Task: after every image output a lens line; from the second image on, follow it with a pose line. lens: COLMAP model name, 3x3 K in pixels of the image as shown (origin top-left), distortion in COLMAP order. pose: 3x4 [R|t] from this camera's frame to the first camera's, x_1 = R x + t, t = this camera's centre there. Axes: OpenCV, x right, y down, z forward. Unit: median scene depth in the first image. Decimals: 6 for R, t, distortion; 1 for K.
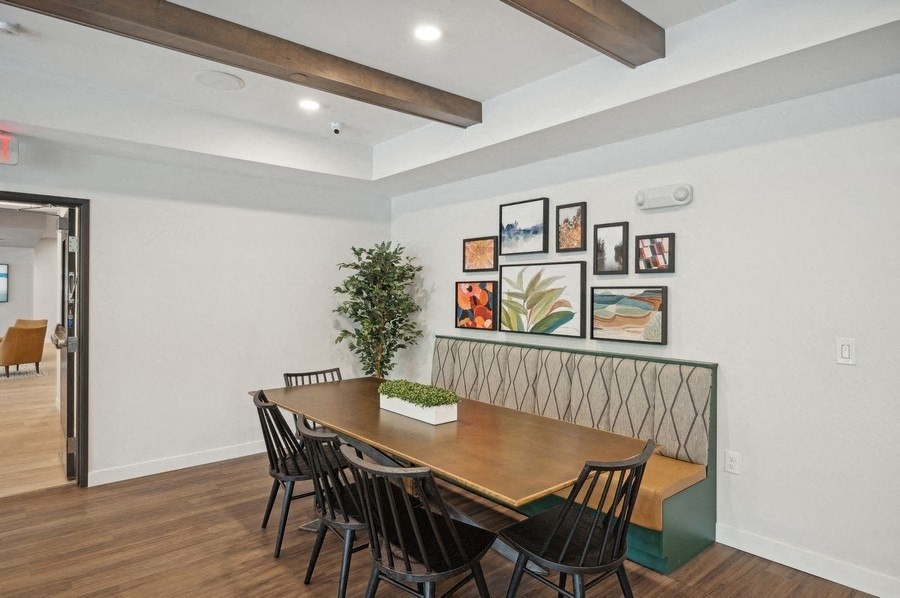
lens RADIAL K [[522.8, 0, 451.2], [0, 522.8, 296.2], [0, 0, 1]] dist [0.006074, 0.000640]
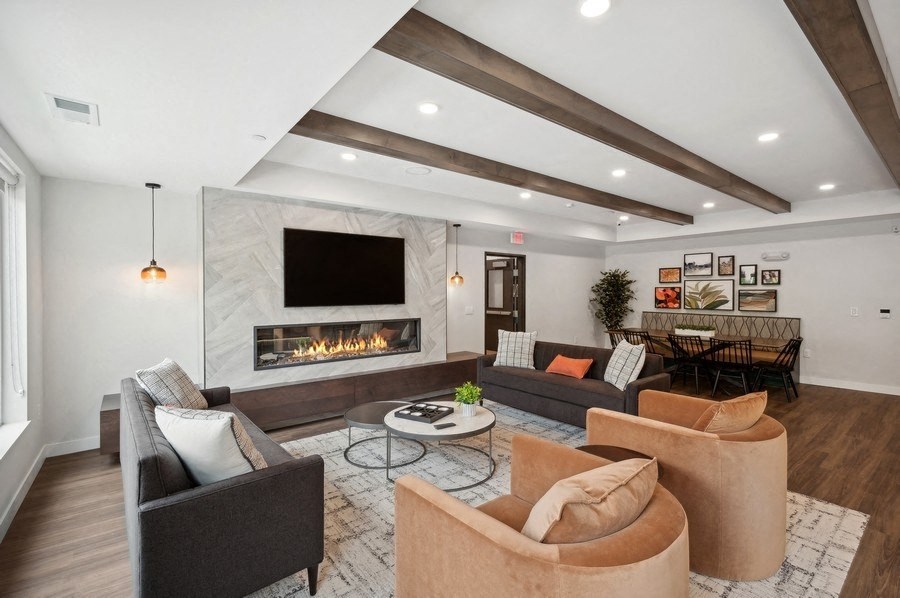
lens RADIAL K [[409.7, 0, 449.2], [0, 409.7, 297.8], [0, 0, 1]] dist [-0.000555, -0.000390]
pose [[0.998918, -0.001421, -0.046488, -0.959601], [0.001854, 0.999955, 0.009291, -0.000499], [0.046472, -0.009367, 0.998876, -0.959187]]
